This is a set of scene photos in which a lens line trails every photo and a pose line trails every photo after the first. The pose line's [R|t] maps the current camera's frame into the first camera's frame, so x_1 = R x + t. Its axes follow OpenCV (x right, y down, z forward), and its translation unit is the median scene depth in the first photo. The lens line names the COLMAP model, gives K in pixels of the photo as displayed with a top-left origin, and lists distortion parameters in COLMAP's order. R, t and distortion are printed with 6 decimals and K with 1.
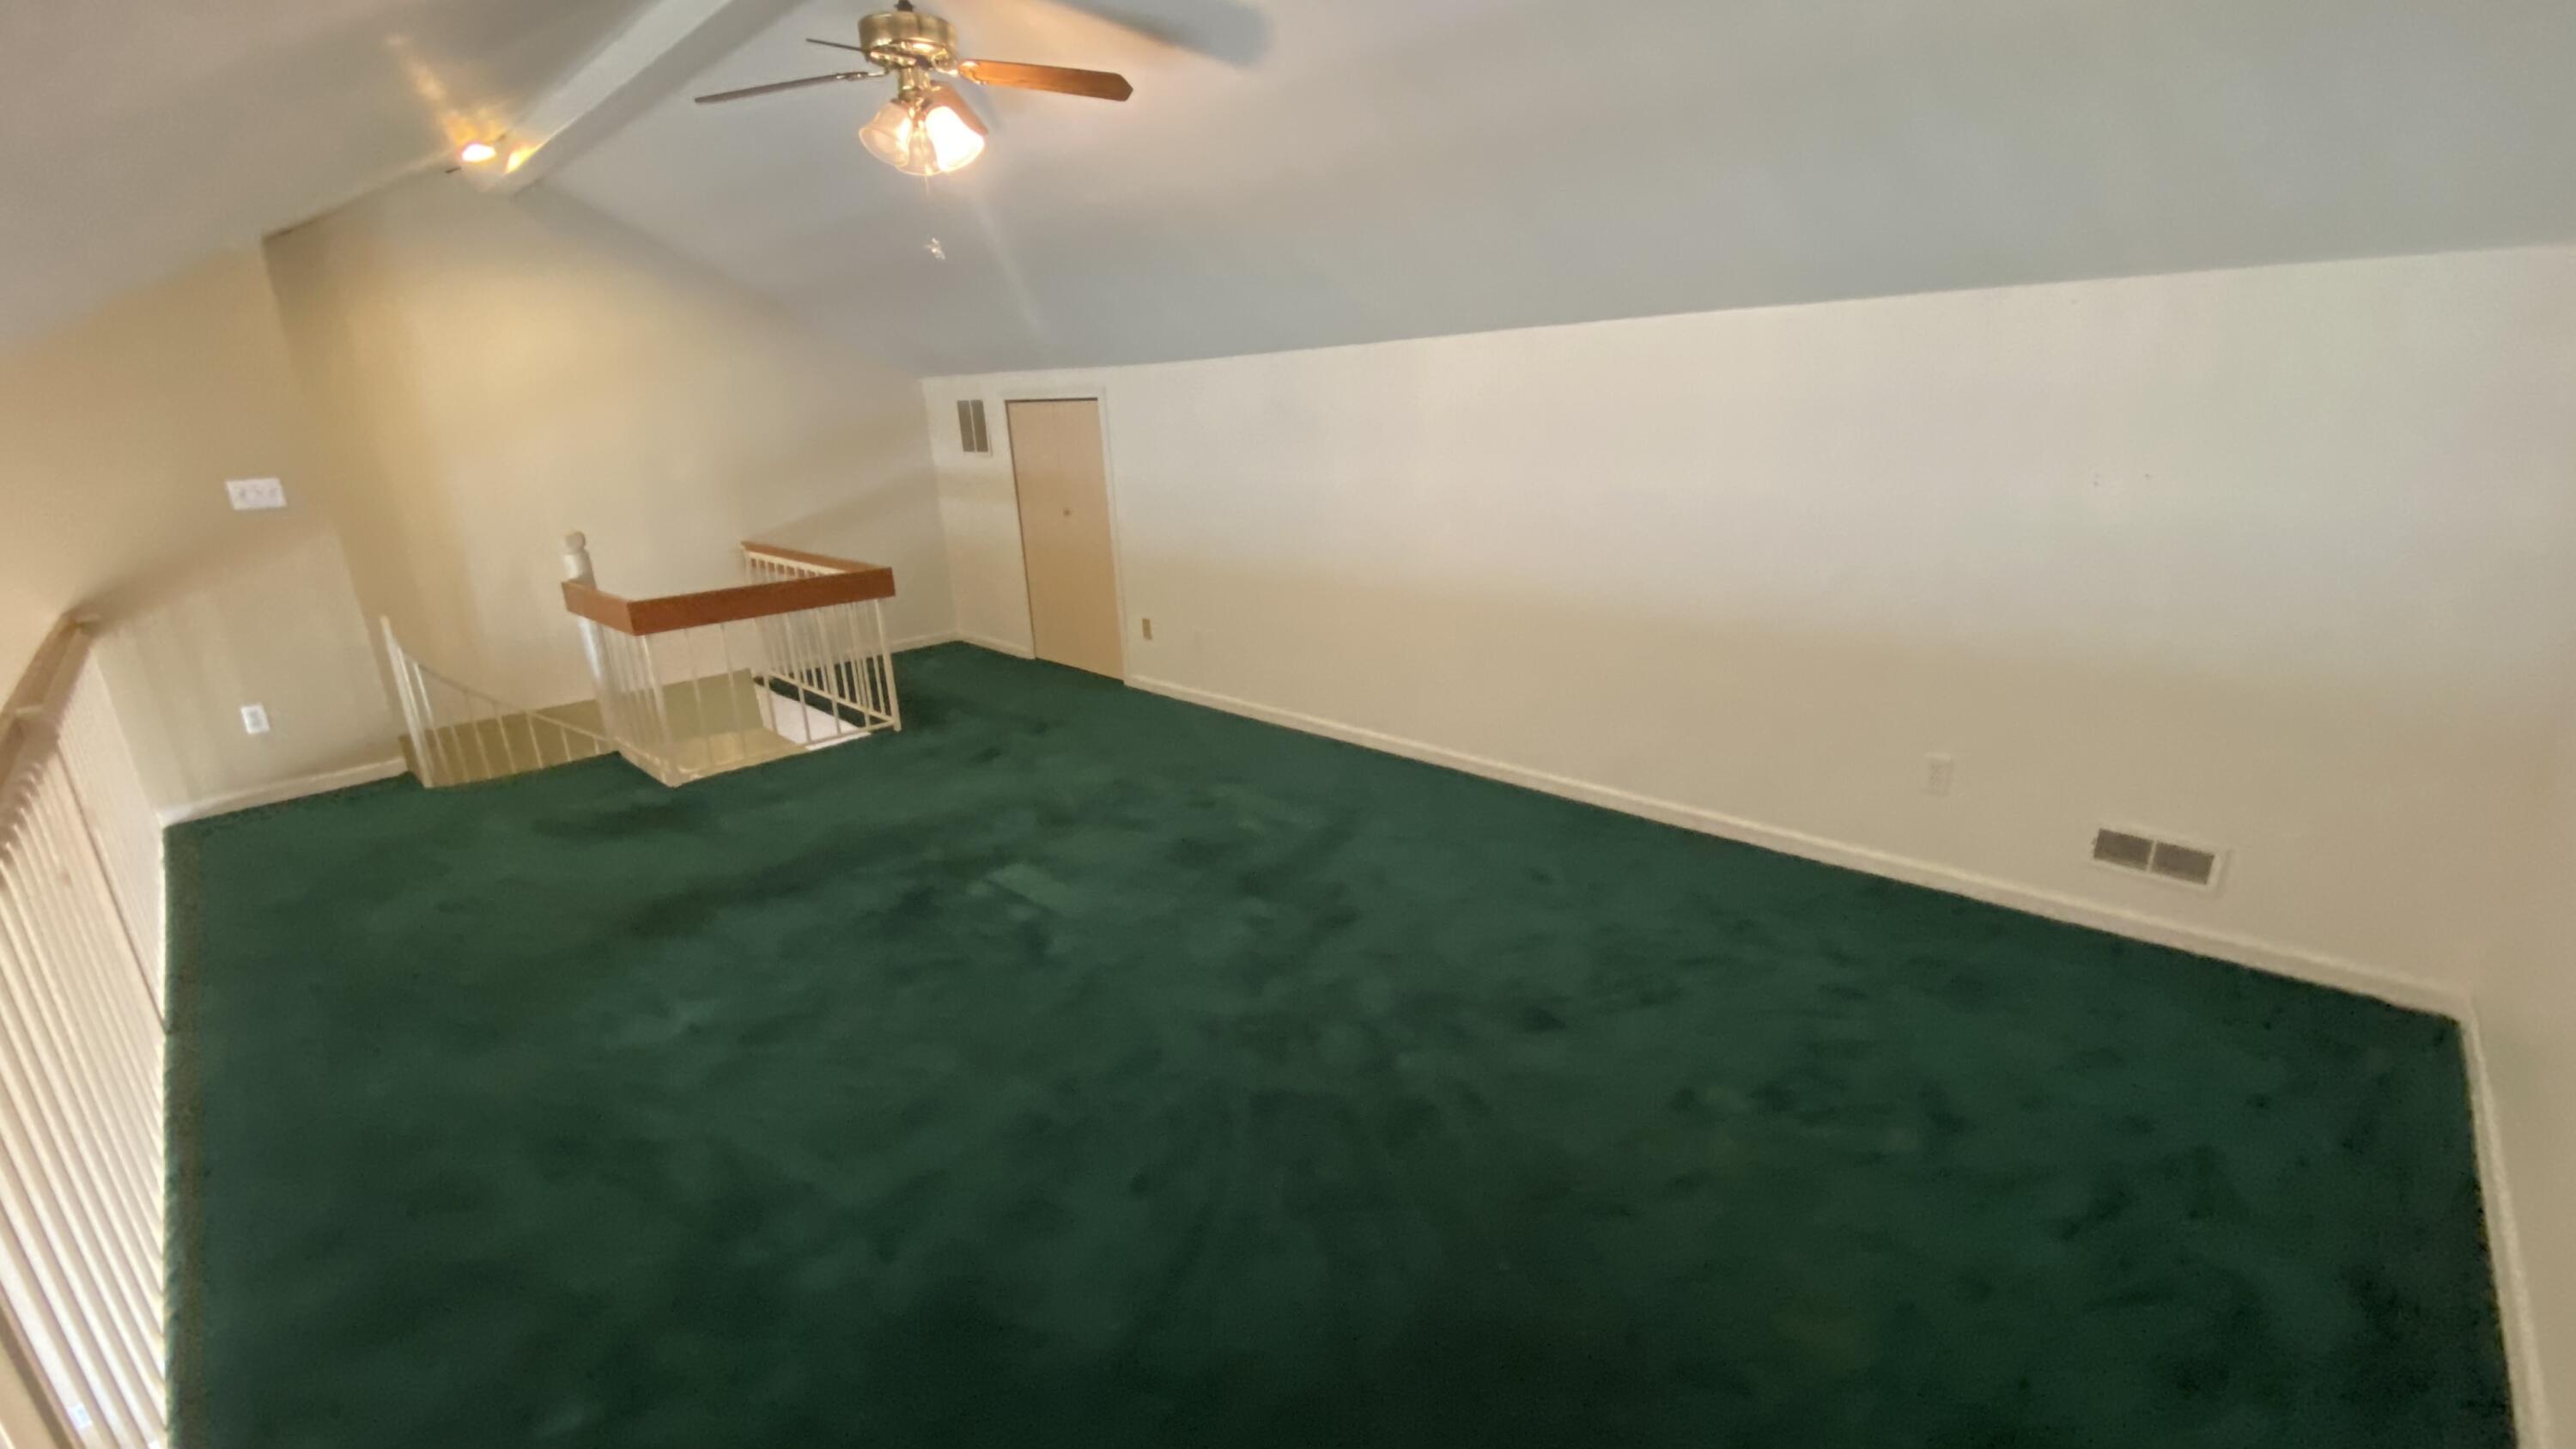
lens RADIAL K [[1048.1, 0, 1277.1], [0, 1048.1, 728.6], [0, 0, 1]] dist [0.047380, -0.051559]
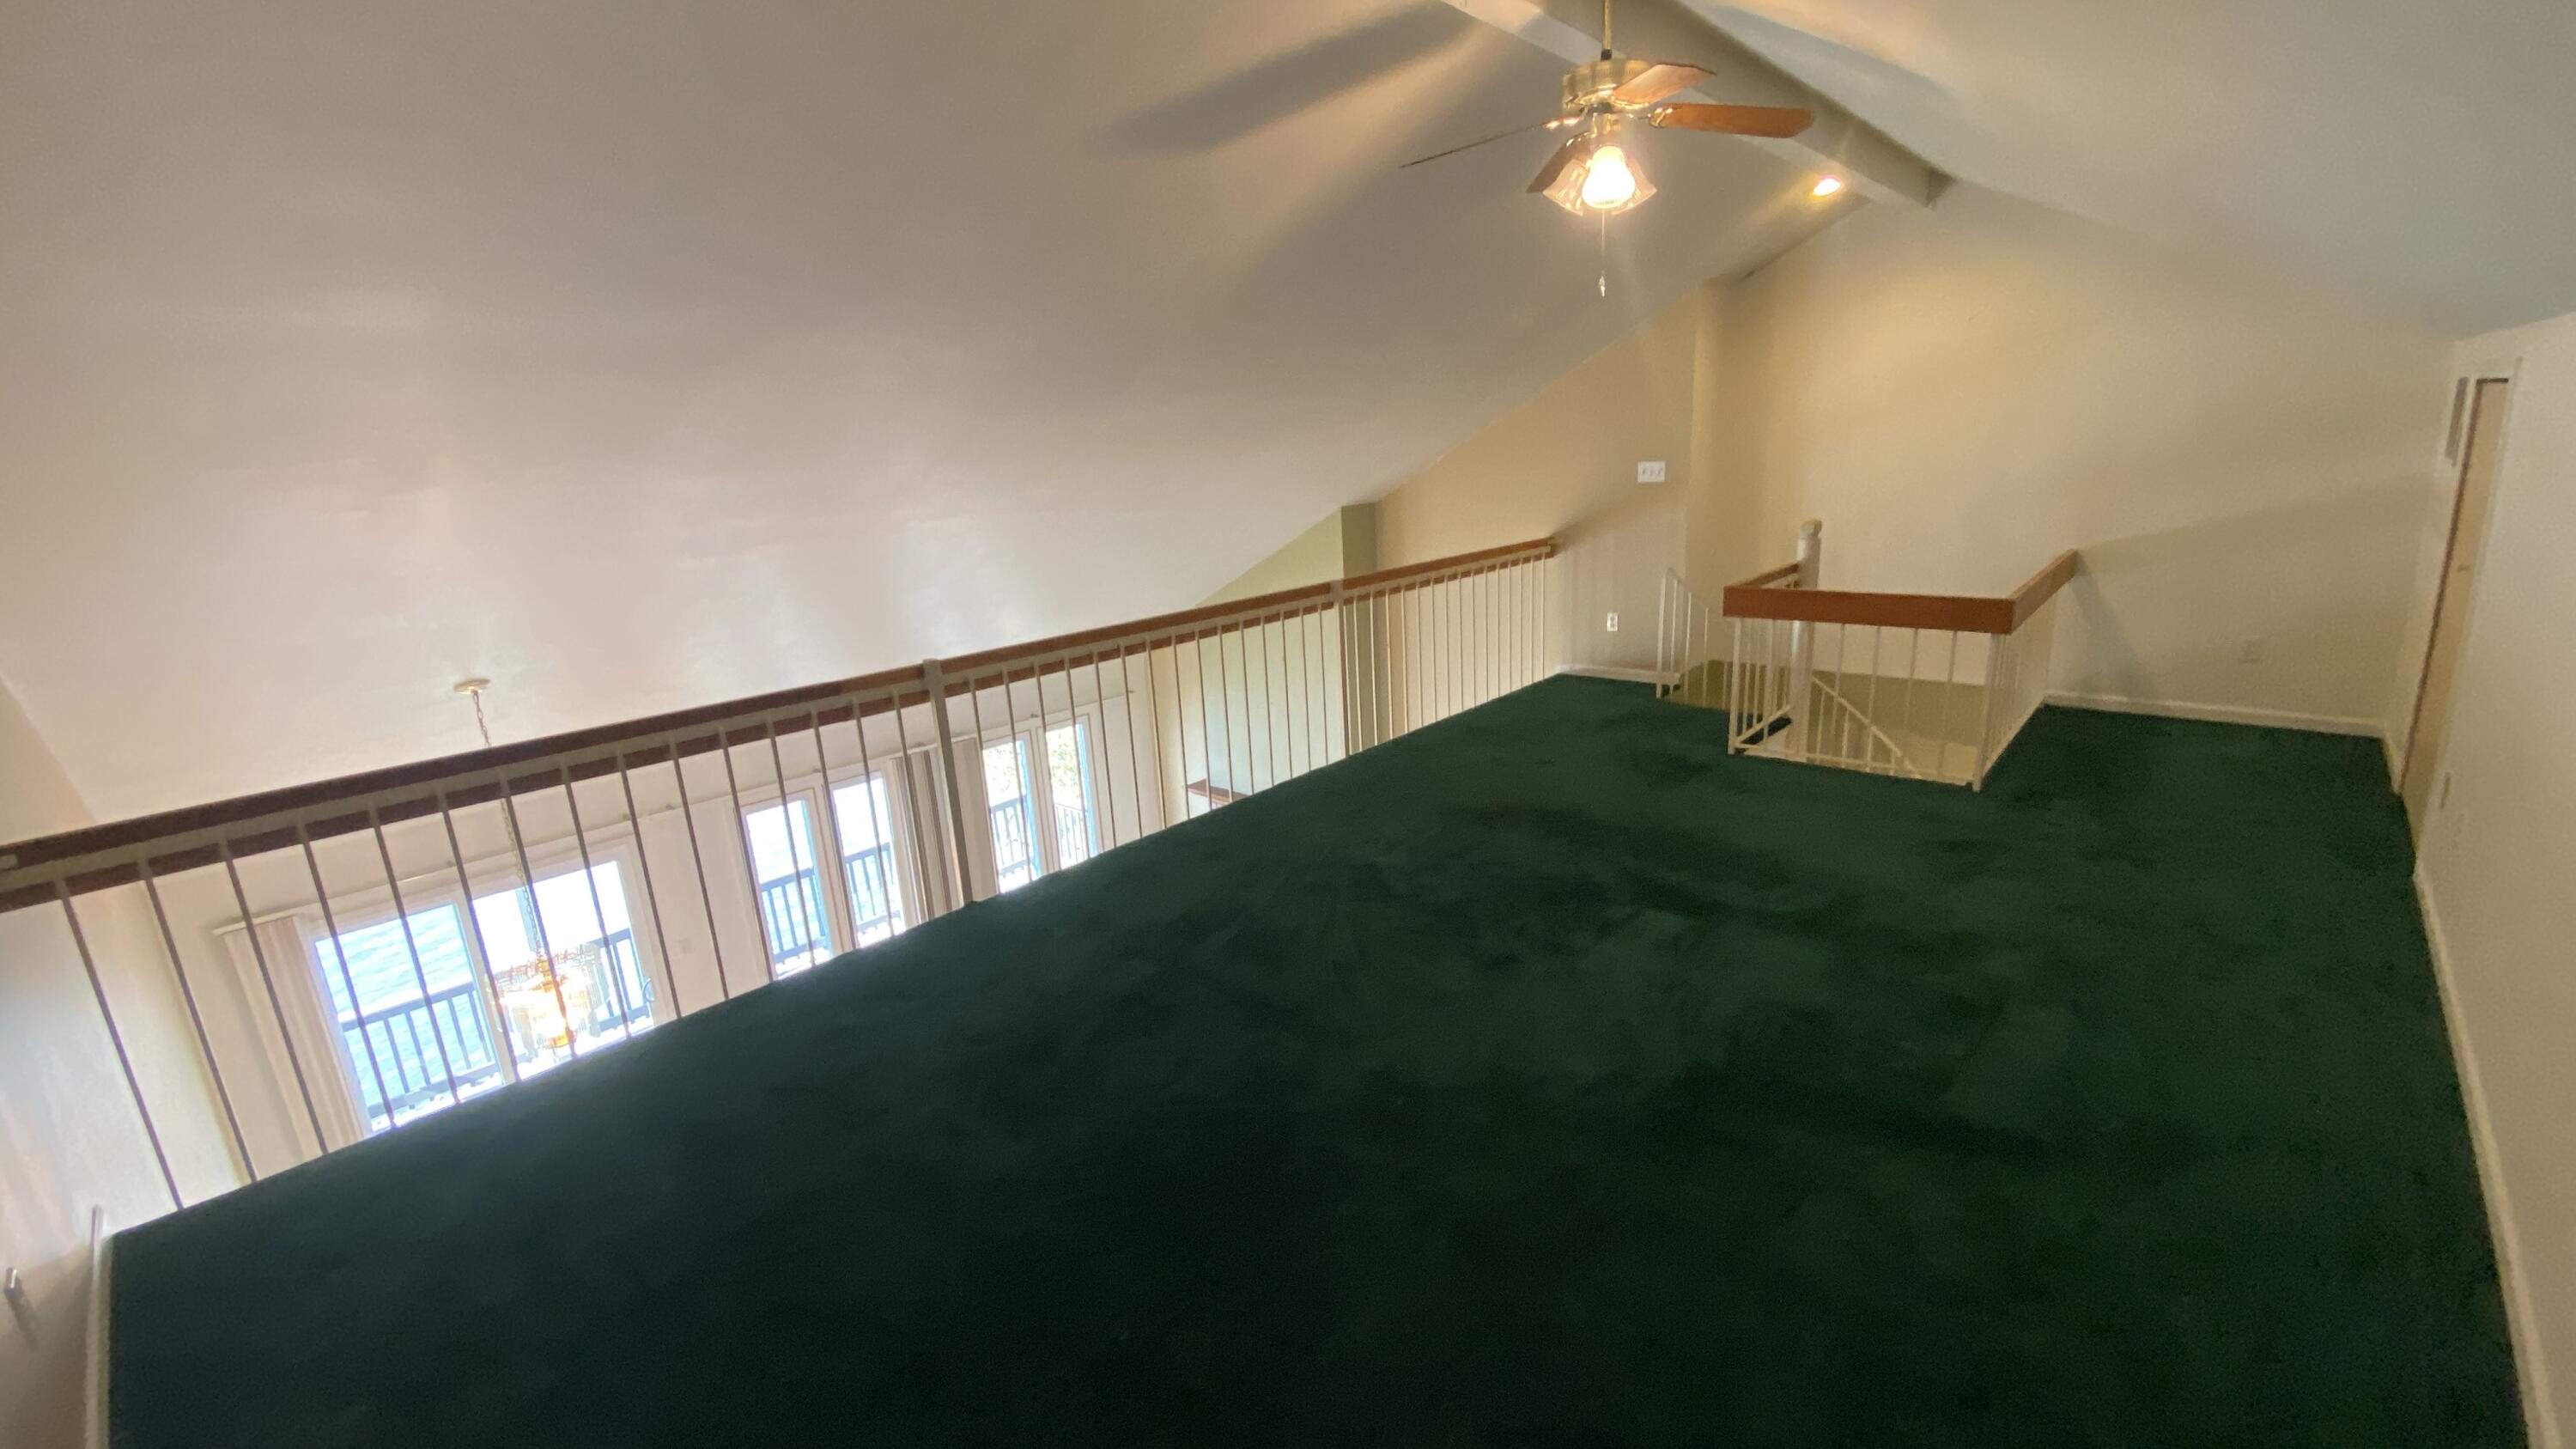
lens RADIAL K [[1048.1, 0, 1277.1], [0, 1048.1, 728.6], [0, 0, 1]] dist [0.047380, -0.051559]
pose [[-0.043145, 0.275966, -0.960198, 0.546636], [-0.231744, 0.932116, 0.278308, -0.179777], [0.971820, 0.234528, 0.023737, 0.541209]]
